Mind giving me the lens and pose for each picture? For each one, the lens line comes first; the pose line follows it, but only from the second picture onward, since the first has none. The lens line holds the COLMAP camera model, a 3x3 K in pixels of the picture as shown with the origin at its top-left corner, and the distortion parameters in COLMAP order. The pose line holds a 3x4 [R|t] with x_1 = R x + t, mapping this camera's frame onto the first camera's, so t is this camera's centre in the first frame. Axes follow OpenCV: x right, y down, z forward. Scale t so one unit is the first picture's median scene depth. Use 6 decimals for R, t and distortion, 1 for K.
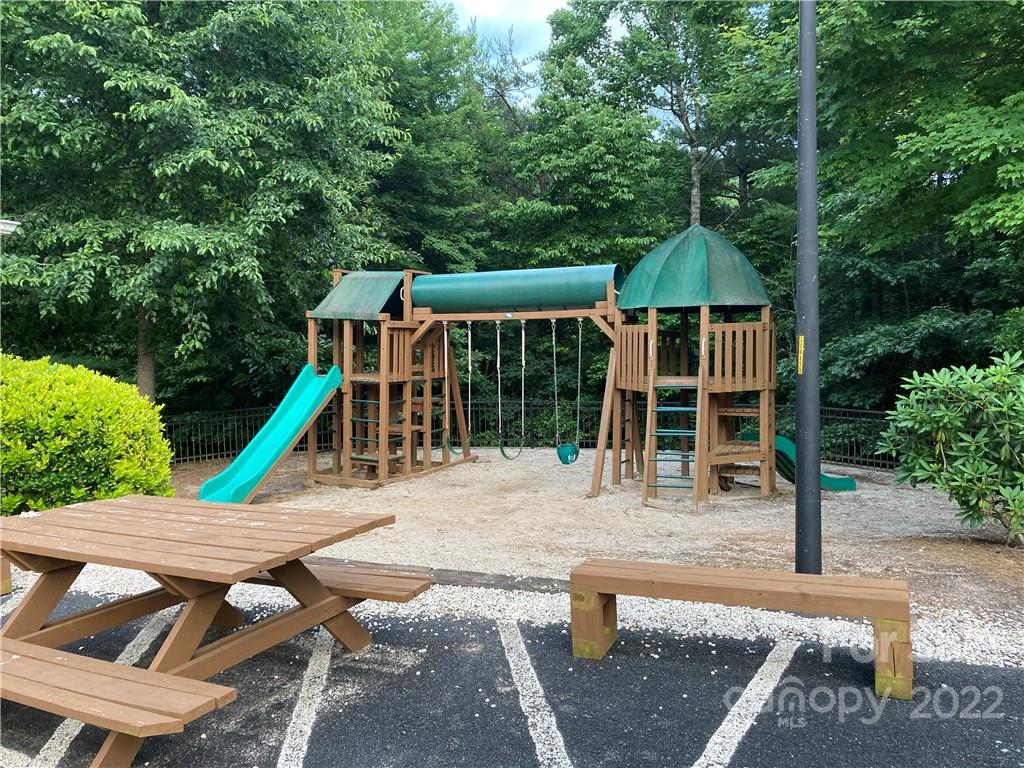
lens RADIAL K [[837.1, 0, 512.3], [0, 837.1, 382.7], [0, 0, 1]] dist [0.009134, -0.005325]
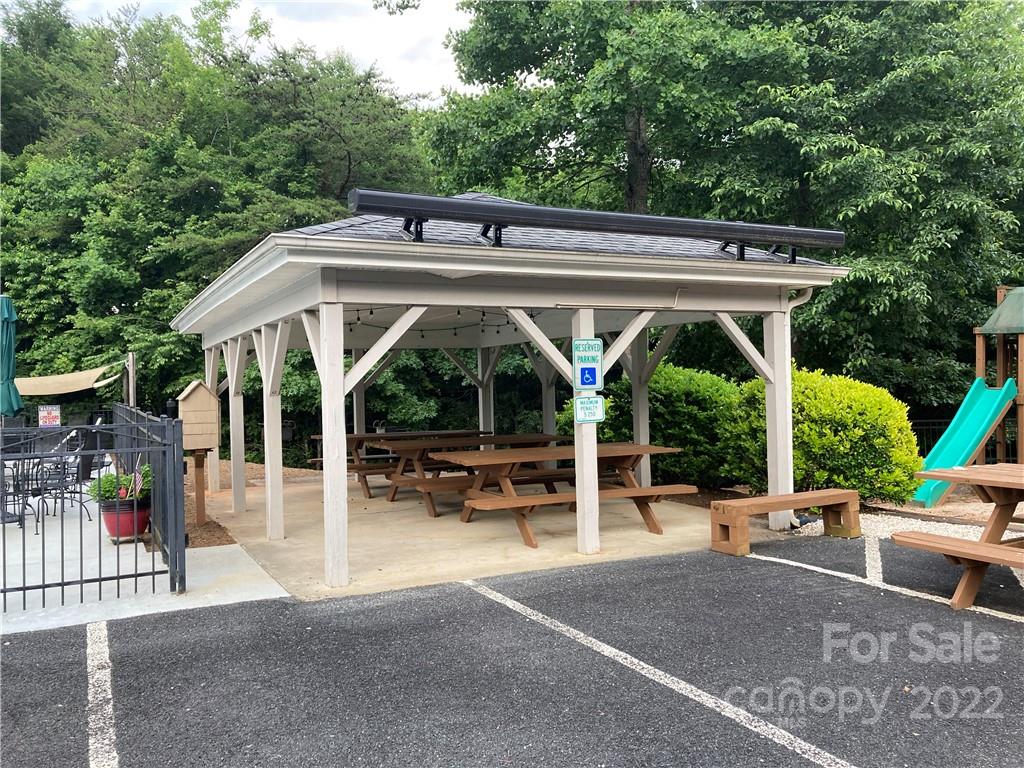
lens RADIAL K [[837.1, 0, 511.2], [0, 837.1, 381.7], [0, 0, 1]] dist [0.009134, -0.005325]
pose [[0.826926, -0.015681, -0.562092, -0.138061], [-0.002500, 0.999499, -0.031562, 0.019282], [0.562306, 0.027505, 0.826472, -0.220255]]
